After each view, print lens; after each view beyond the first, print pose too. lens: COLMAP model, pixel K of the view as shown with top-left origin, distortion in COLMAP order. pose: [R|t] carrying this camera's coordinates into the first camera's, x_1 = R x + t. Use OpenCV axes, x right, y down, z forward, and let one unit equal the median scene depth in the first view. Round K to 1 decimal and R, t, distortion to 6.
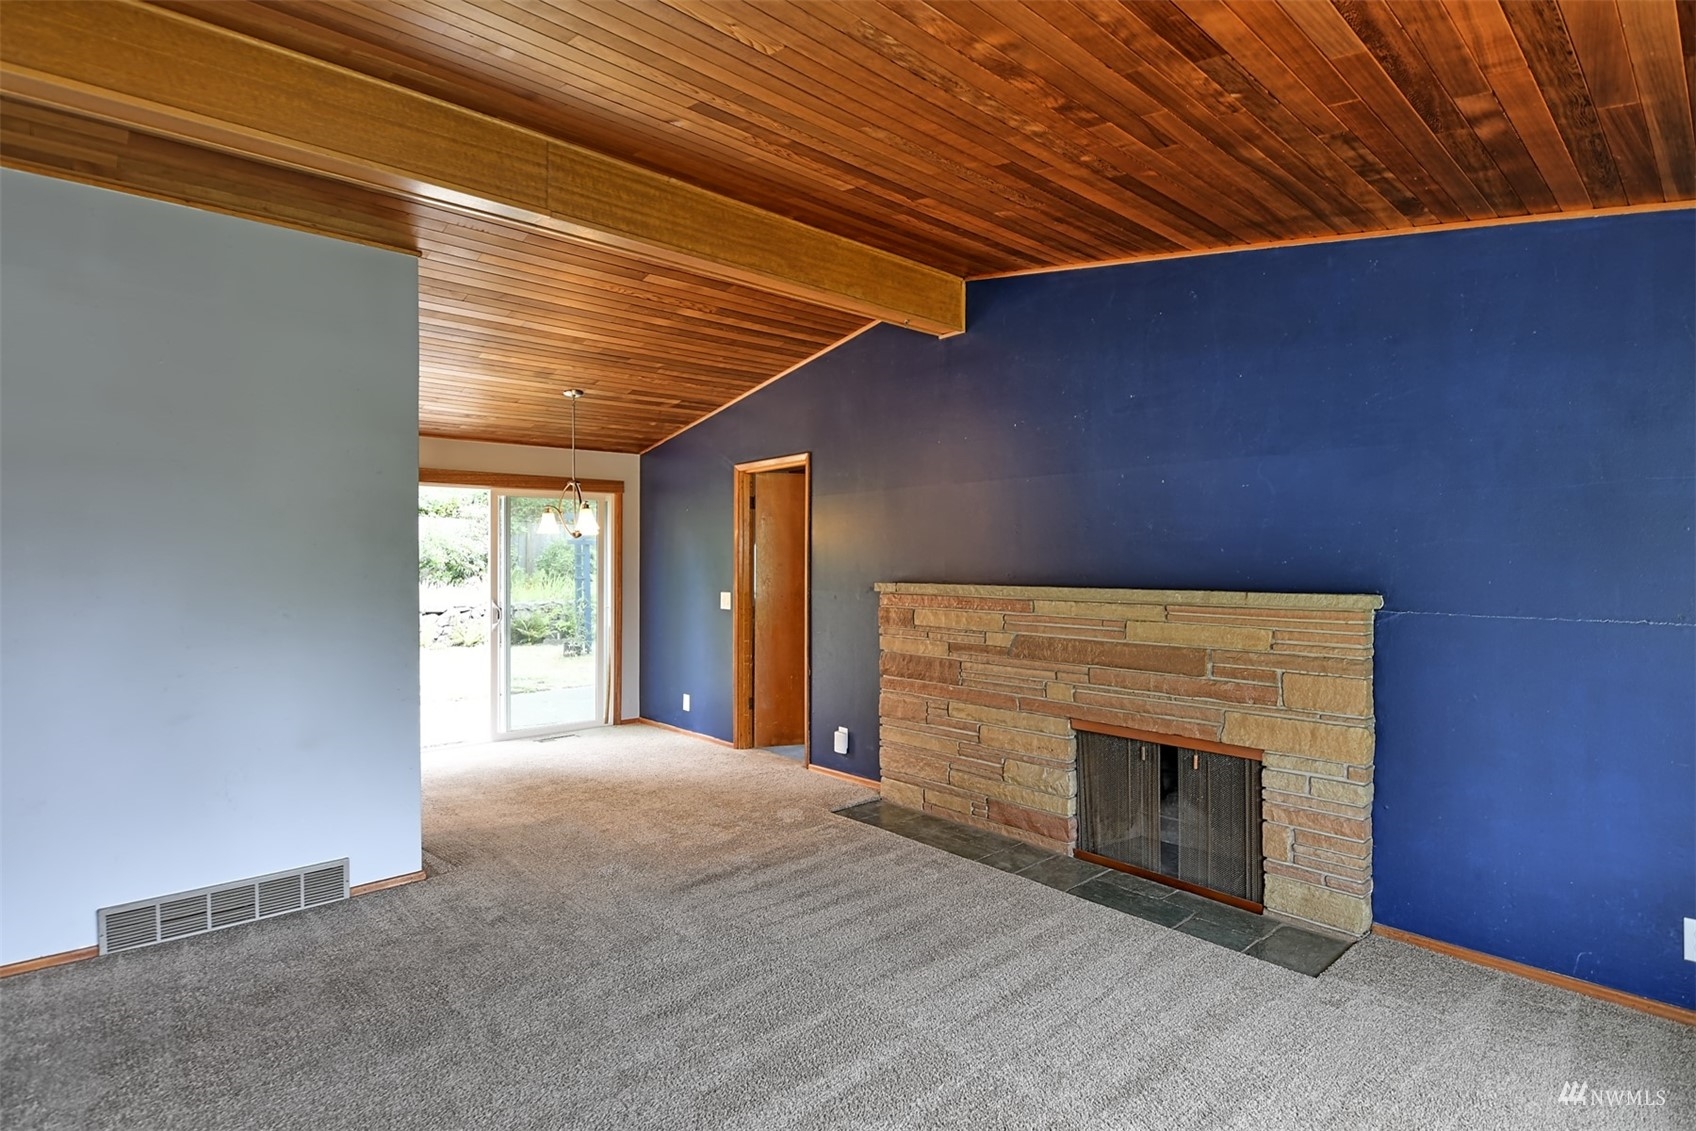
lens RADIAL K [[825.2, 0, 852.0], [0, 825.2, 561.0], [0, 0, 1]] dist [-0.009563, -0.007421]
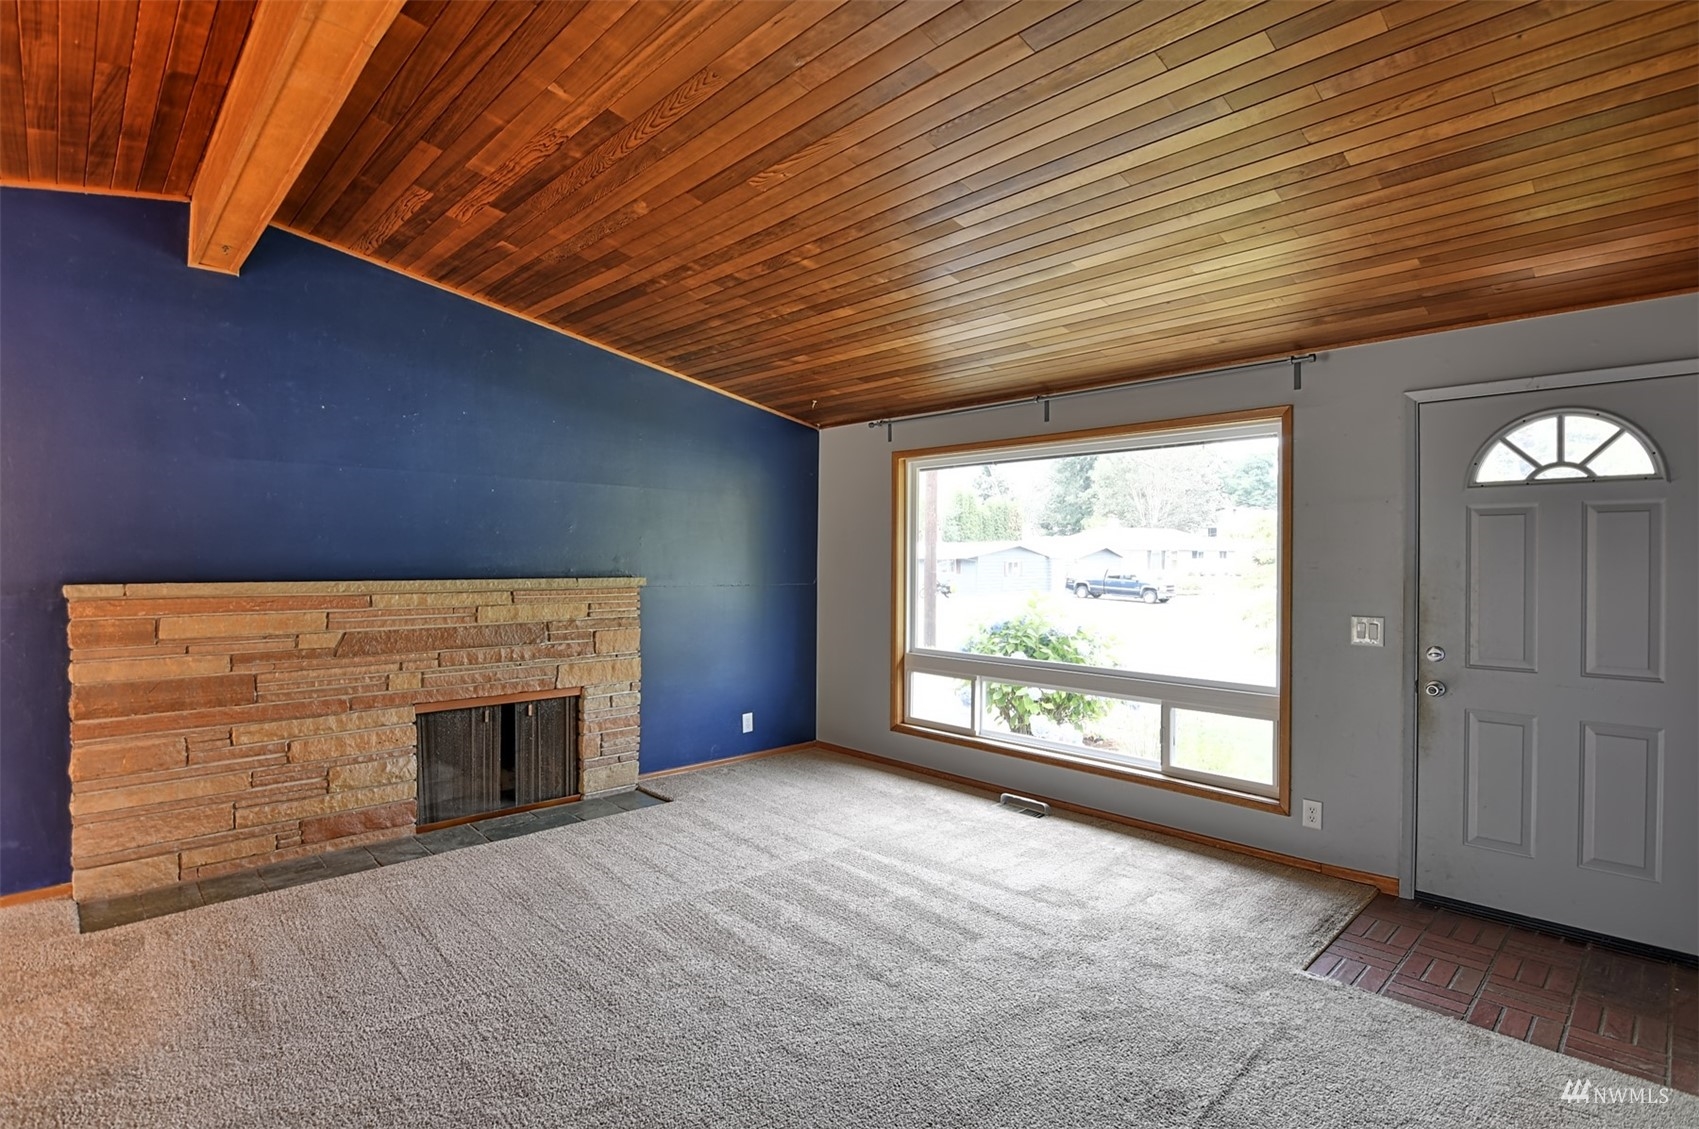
lens RADIAL K [[826.6, 0, 852.5], [0, 826.6, 563.7], [0, 0, 1]] dist [-0.009563, -0.007421]
pose [[-0.037780, -0.004052, 0.999278, -0.803244], [-0.005368, 0.999978, 0.003852, 0.003677], [-0.999272, -0.005219, -0.037801, 0.478776]]
